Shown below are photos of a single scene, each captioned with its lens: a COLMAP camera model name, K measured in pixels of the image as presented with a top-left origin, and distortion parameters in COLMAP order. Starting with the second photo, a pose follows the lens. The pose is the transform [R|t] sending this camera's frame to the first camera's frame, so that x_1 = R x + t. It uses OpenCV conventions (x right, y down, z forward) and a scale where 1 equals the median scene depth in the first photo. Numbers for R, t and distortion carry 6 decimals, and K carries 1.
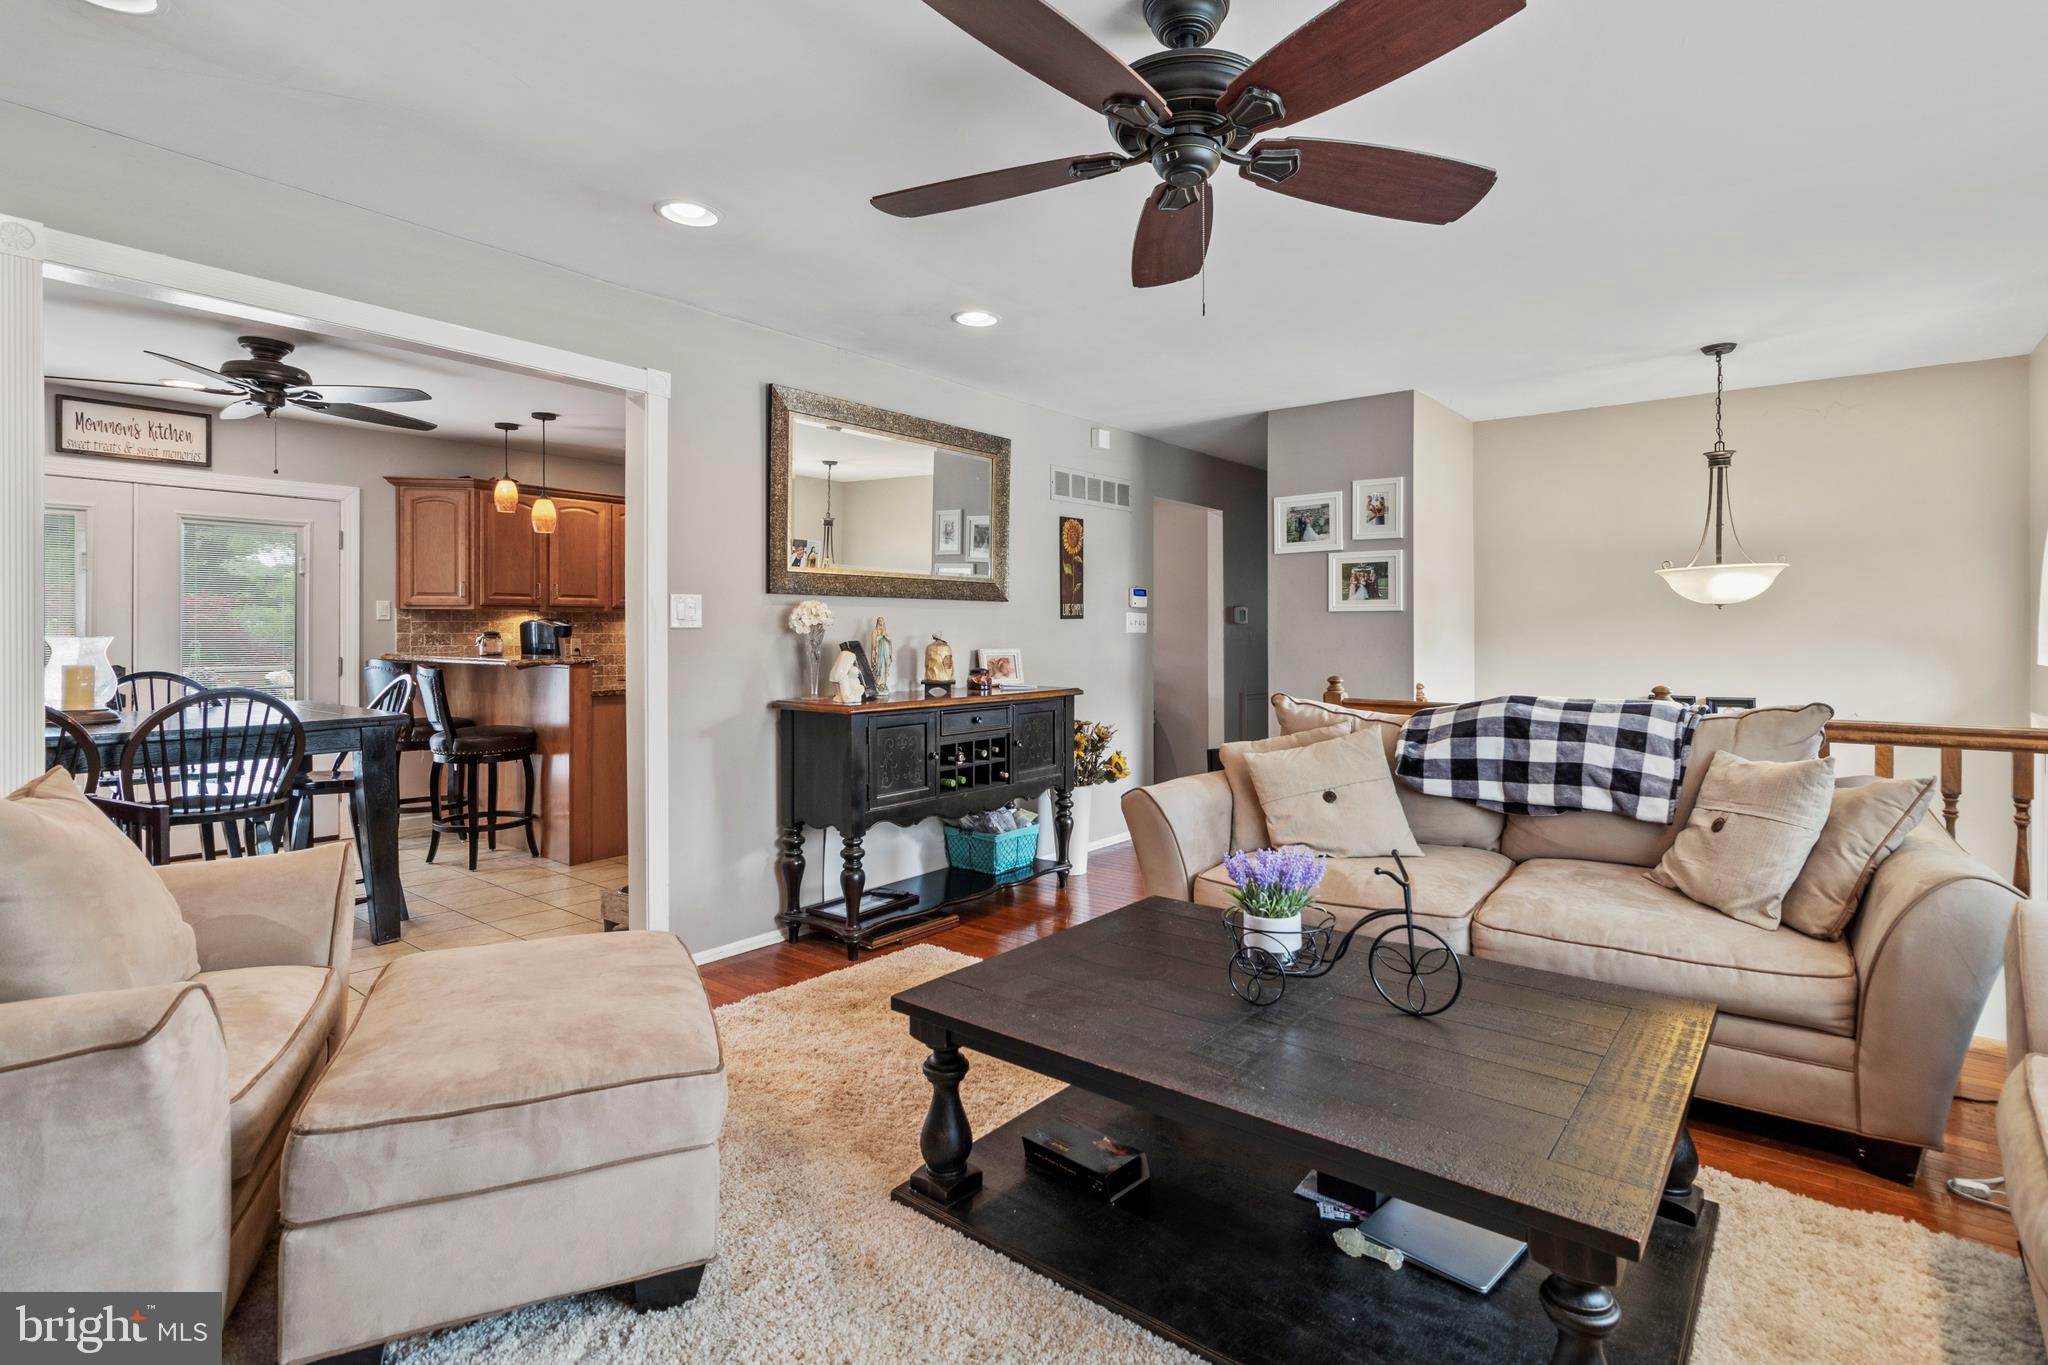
lens RADIAL K [[963.5, 0, 1044.4], [0, 963.5, 631.0], [0, 0, 1]] dist [0.003580, 0.000289]
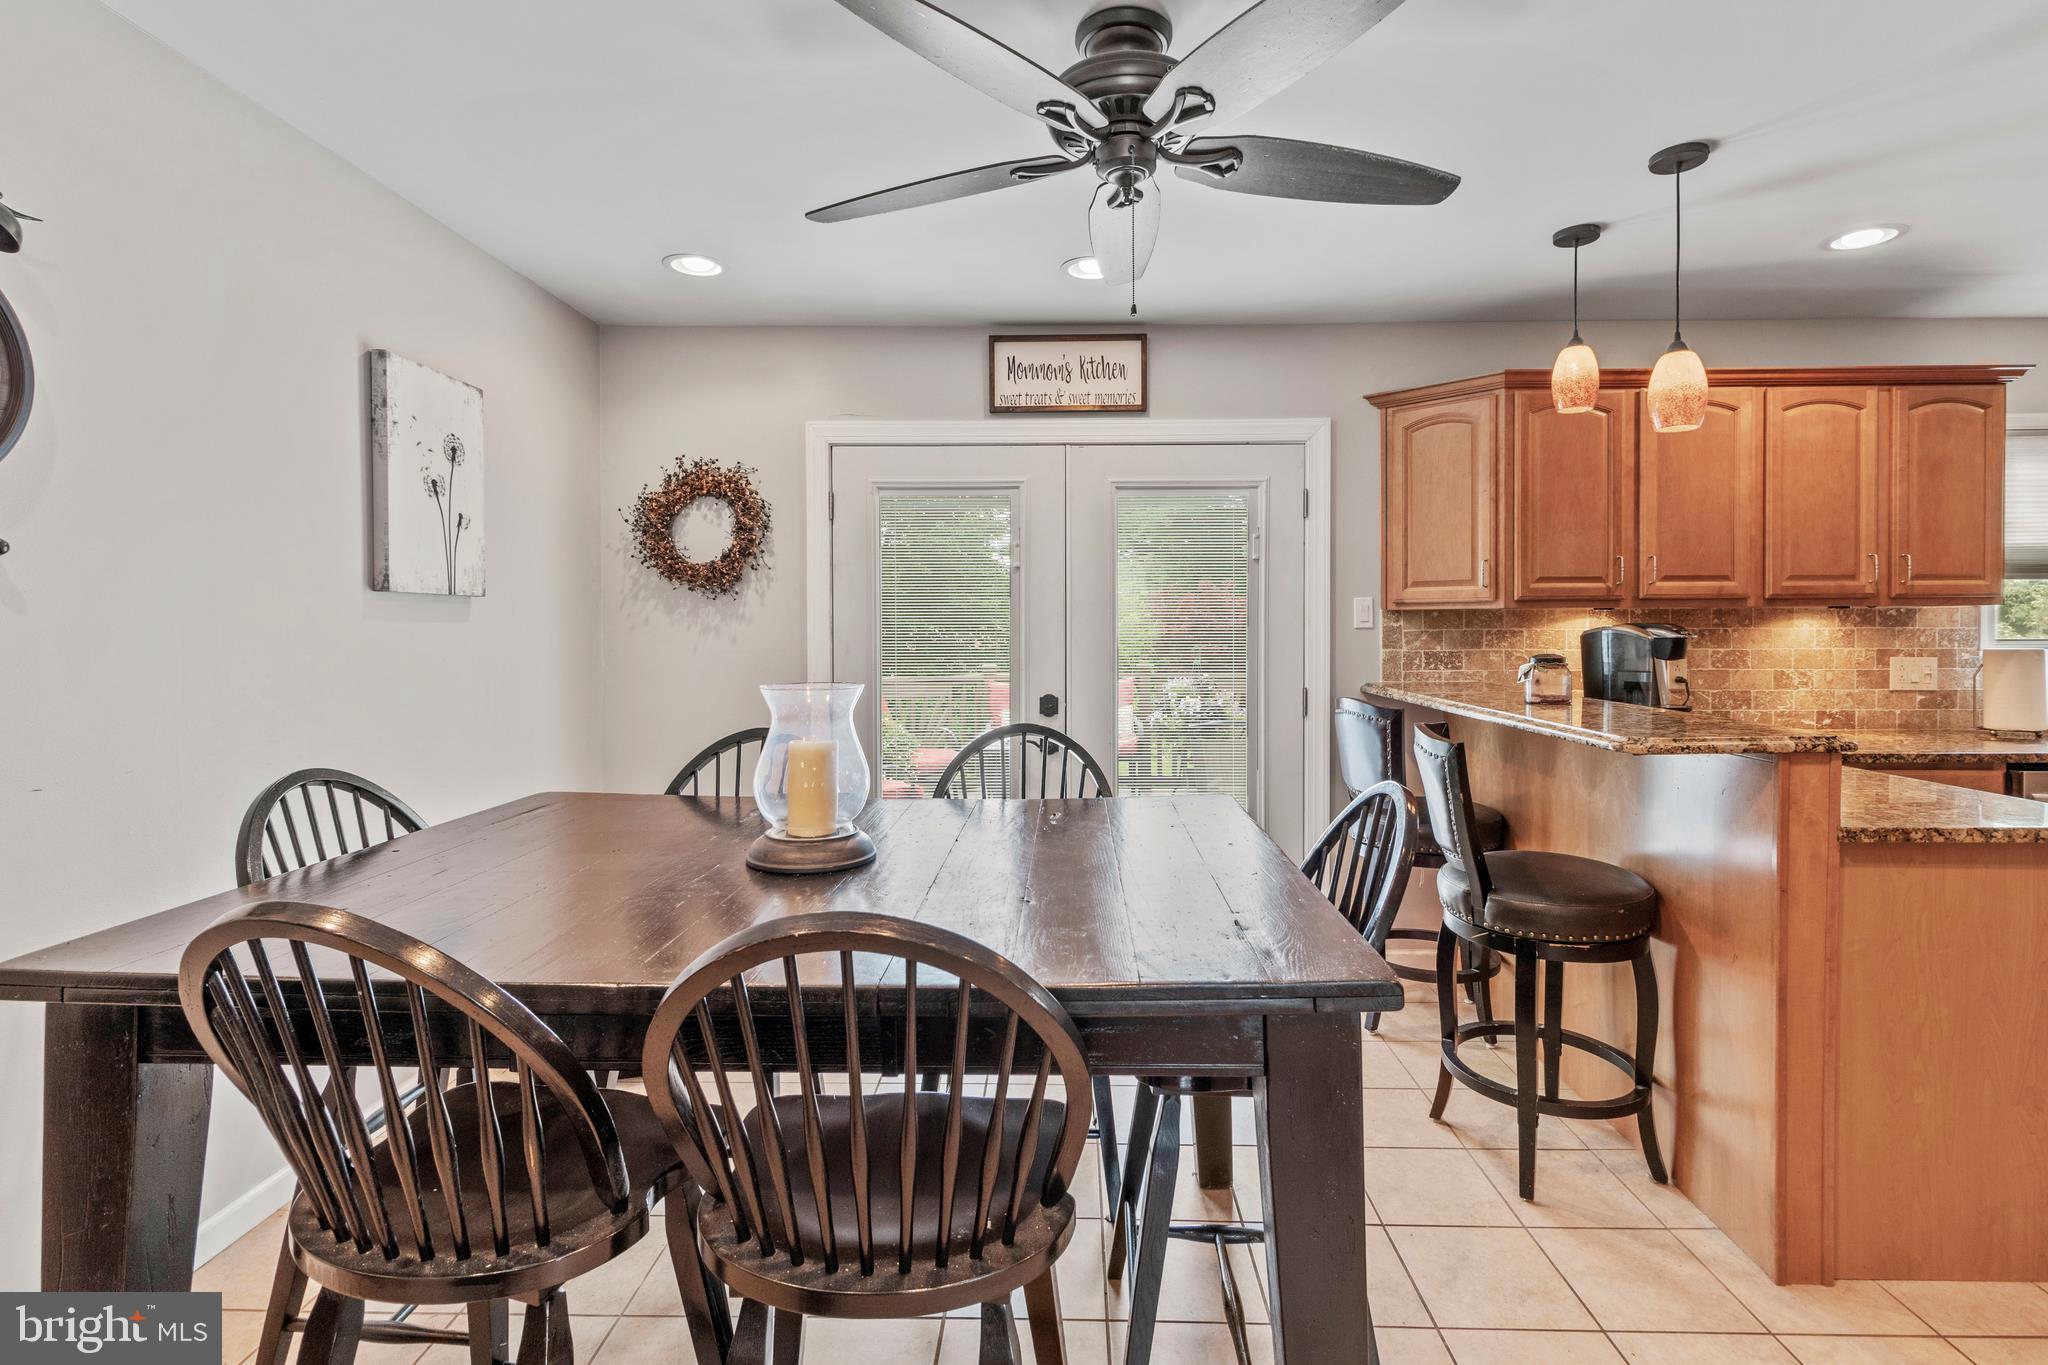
lens RADIAL K [[963.5, 0, 1053.3], [0, 963.5, 640.5], [0, 0, 1]] dist [0.003580, 0.000289]
pose [[0.600136, 0.009678, -0.799839, -0.309092], [0.004590, 0.999869, 0.015543, -0.014267], [0.799885, -0.012999, 0.600013, 0.469125]]
